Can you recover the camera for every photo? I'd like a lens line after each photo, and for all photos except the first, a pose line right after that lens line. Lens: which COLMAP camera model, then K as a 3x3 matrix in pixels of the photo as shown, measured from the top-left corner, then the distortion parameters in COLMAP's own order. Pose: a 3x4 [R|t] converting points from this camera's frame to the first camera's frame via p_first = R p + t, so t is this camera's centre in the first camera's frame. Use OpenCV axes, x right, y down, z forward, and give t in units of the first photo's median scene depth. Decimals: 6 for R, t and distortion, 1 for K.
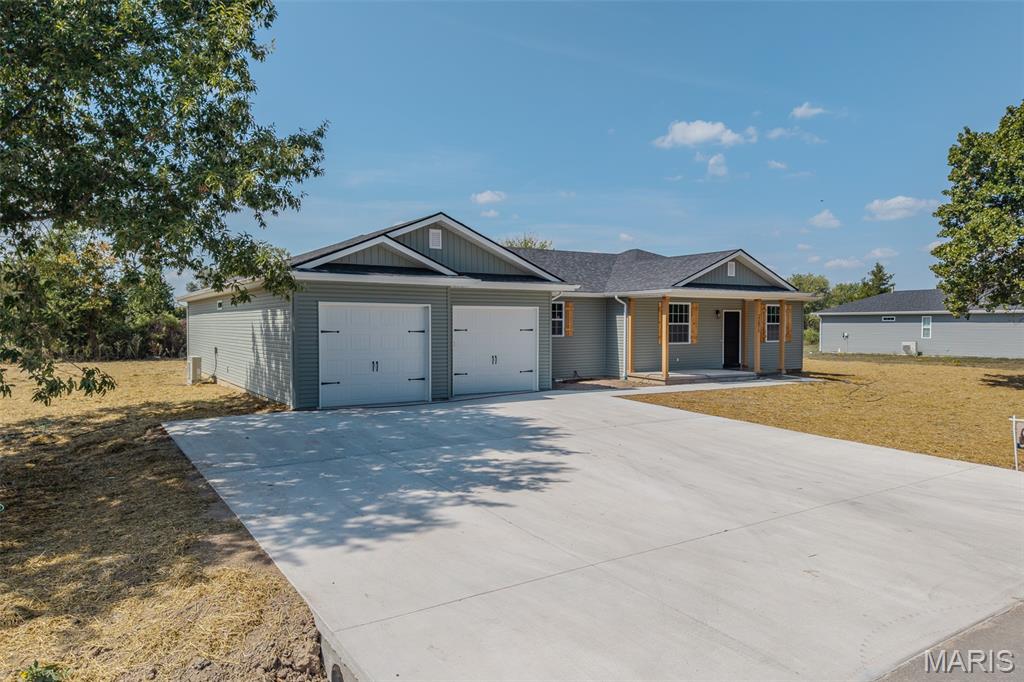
lens RADIAL K [[690.2, 0, 524.8], [0, 690.2, 364.6], [0, 0, 1]] dist [0.007853, 0.002448]
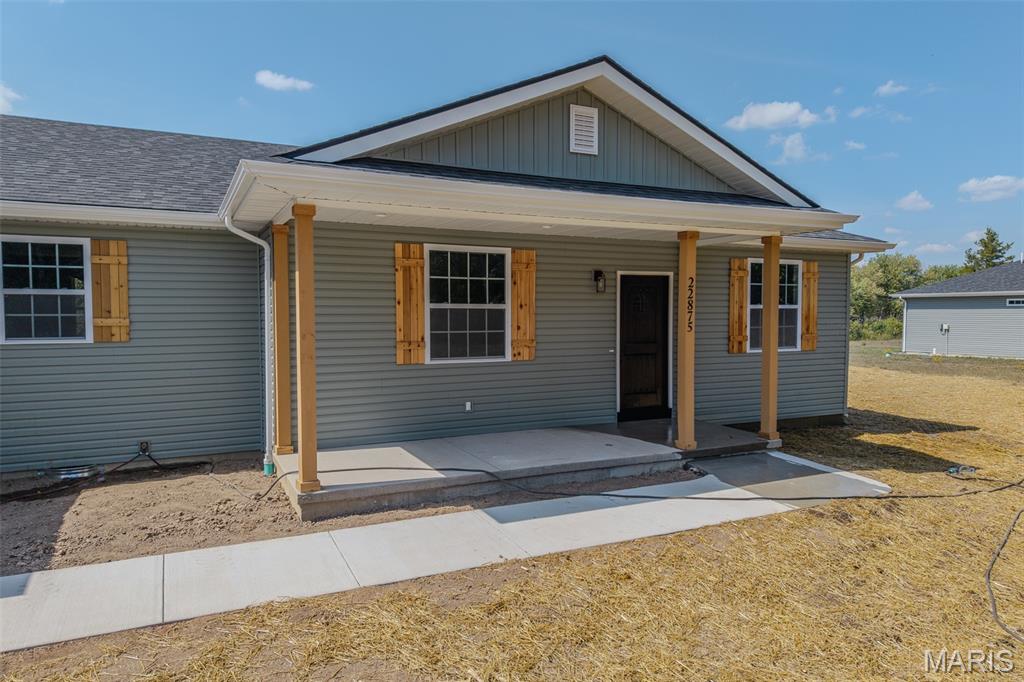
lens RADIAL K [[688.7, 0, 513.9], [0, 688.7, 333.7], [0, 0, 1]] dist [0.023918, -0.001276]
pose [[0.993506, 0.003992, -0.113706, 0.272118], [-0.007098, 0.999613, -0.026916, -0.033586], [0.113555, 0.027548, 0.993150, 0.615583]]
